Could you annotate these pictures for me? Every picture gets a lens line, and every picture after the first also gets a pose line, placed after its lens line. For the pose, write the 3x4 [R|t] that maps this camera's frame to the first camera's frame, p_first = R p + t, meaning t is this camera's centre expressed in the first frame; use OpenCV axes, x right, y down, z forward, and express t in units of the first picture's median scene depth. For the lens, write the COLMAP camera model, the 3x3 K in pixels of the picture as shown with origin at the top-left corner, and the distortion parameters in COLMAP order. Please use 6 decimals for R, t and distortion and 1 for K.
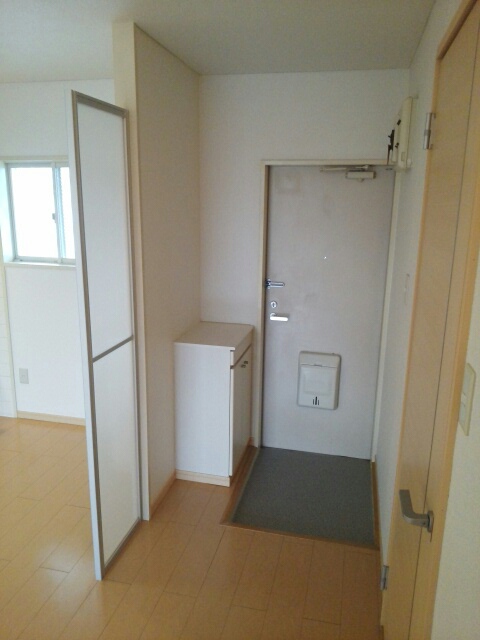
lens RADIAL K [[500.7, 0, 241.6], [0, 500.7, 320.8], [0, 0, 1]] dist [0.029524, -0.006003]
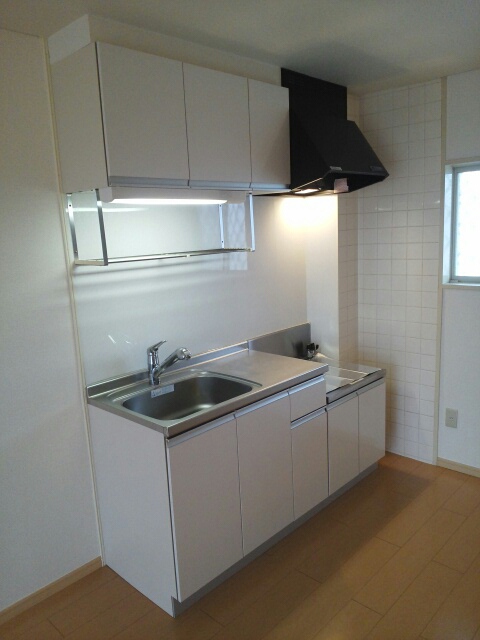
lens RADIAL K [[500.7, 0, 239.7], [0, 500.7, 321.2], [0, 0, 1]] dist [0.029524, -0.006003]
pose [[0.855882, 0.044513, -0.515252, -0.310420], [-0.059783, 0.998126, -0.013077, -0.020246], [0.513704, 0.041996, 0.856939, 0.092802]]
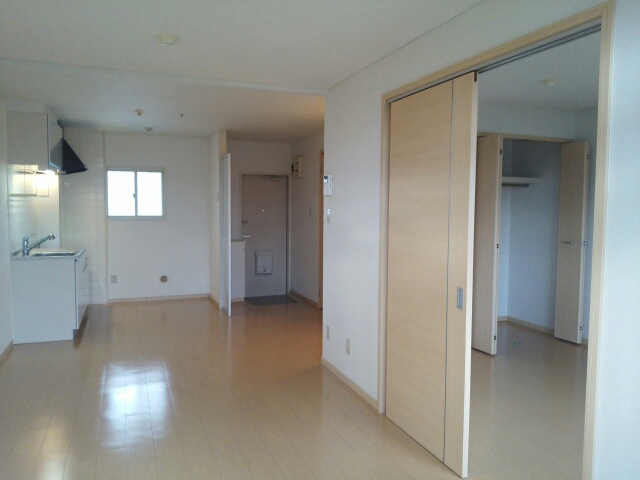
lens RADIAL K [[500.7, 0, 322.8], [0, 500.7, 239.6], [0, 0, 1]] dist [0.029524, -0.006003]
pose [[0.821681, -0.047113, 0.567997, -0.854099], [0.132536, 0.985053, -0.110024, 0.275929], [-0.554323, 0.165685, 0.815643, -0.984306]]
